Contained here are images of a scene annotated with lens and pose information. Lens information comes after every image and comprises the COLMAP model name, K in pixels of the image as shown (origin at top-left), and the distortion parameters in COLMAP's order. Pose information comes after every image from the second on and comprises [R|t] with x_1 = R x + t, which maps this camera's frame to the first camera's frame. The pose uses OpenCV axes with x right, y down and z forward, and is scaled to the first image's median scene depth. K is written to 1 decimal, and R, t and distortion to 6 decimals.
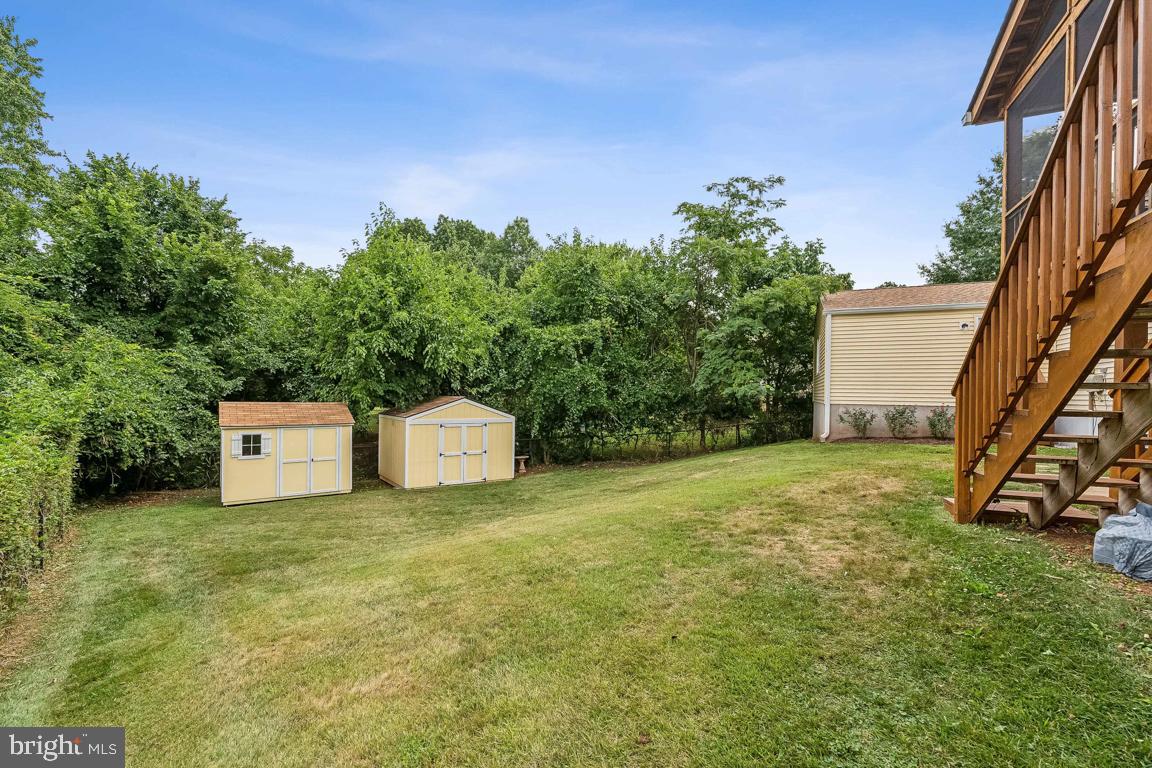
lens RADIAL K [[478.9, 0, 581.5], [0, 478.9, 393.2], [0, 0, 1]] dist [0.000433, -0.000389]
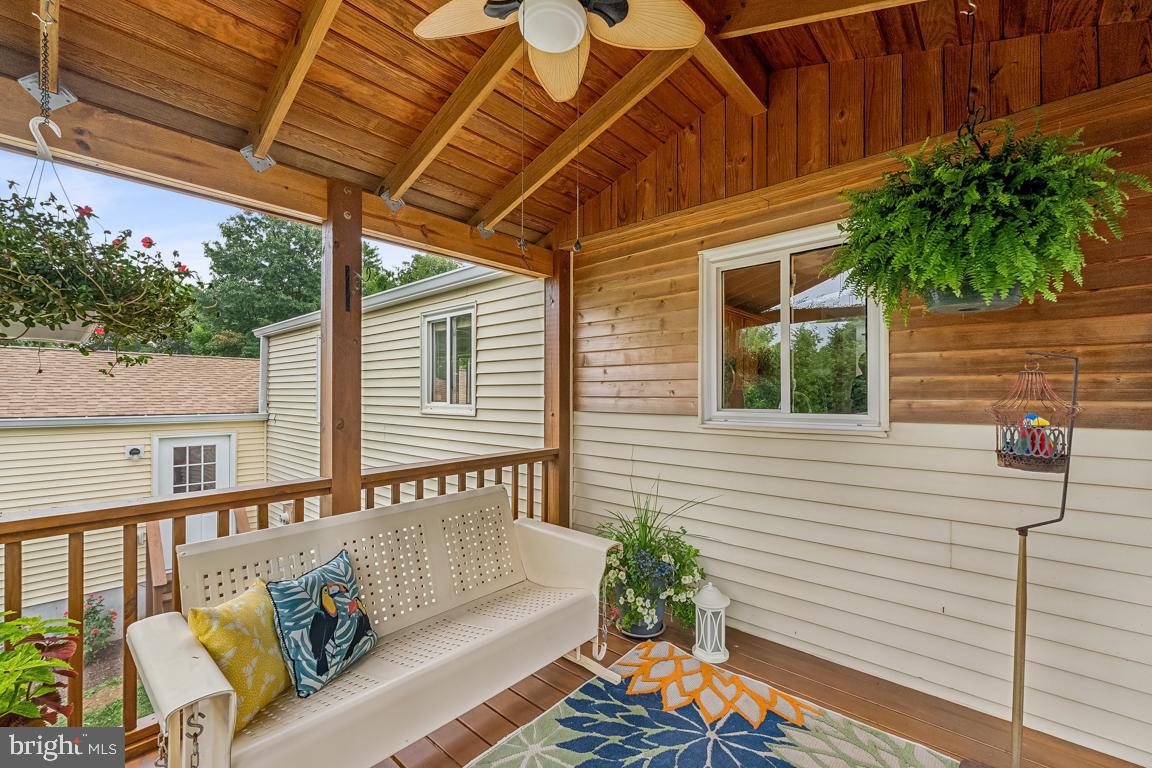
lens RADIAL K [[478.9, 0, 548.3], [0, 478.9, 392.8], [0, 0, 1]] dist [0.000433, -0.000389]
pose [[0.350519, -0.011525, 0.936485, 0.302037], [0.000660, 0.999927, 0.012058, -0.162359], [-0.936556, -0.003608, 0.350501, 0.214442]]
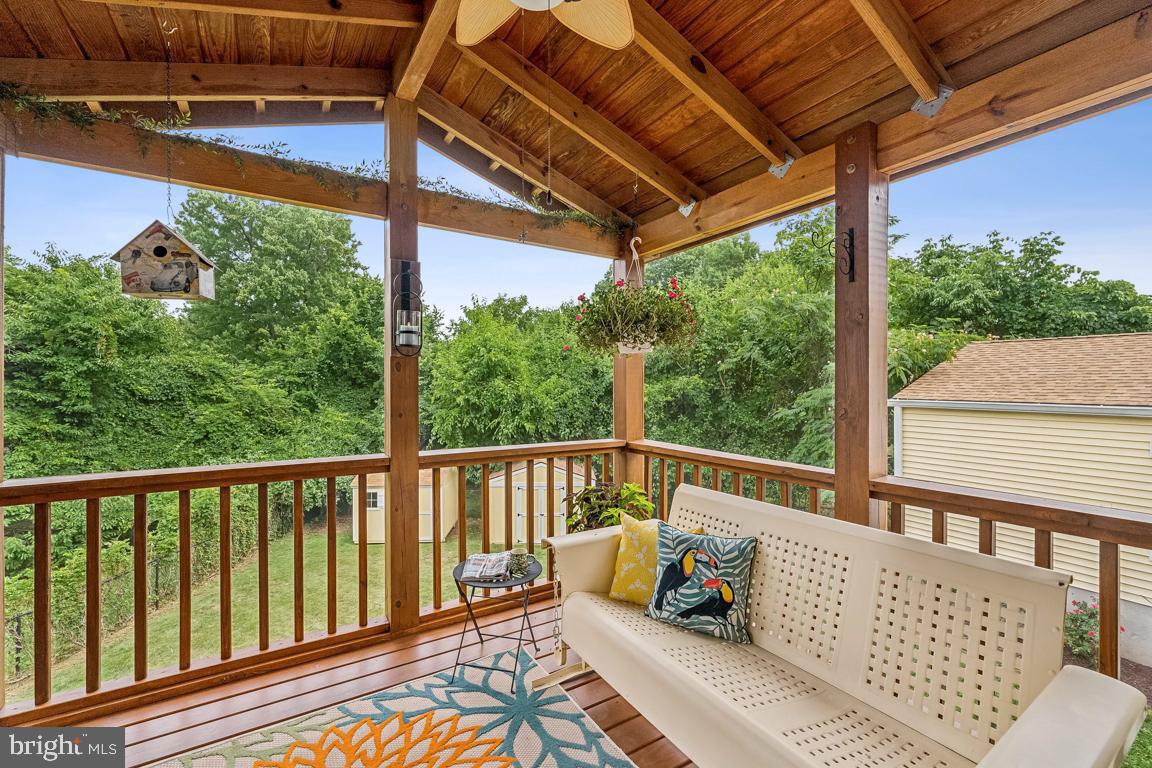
lens RADIAL K [[478.9, 0, 576.9], [0, 478.9, 380.2], [0, 0, 1]] dist [0.000433, -0.000389]
pose [[0.826462, -0.018091, -0.562701, 0.434542], [0.008587, 0.999772, -0.019531, -0.158210], [0.562927, 0.011310, 0.826429, 0.179985]]
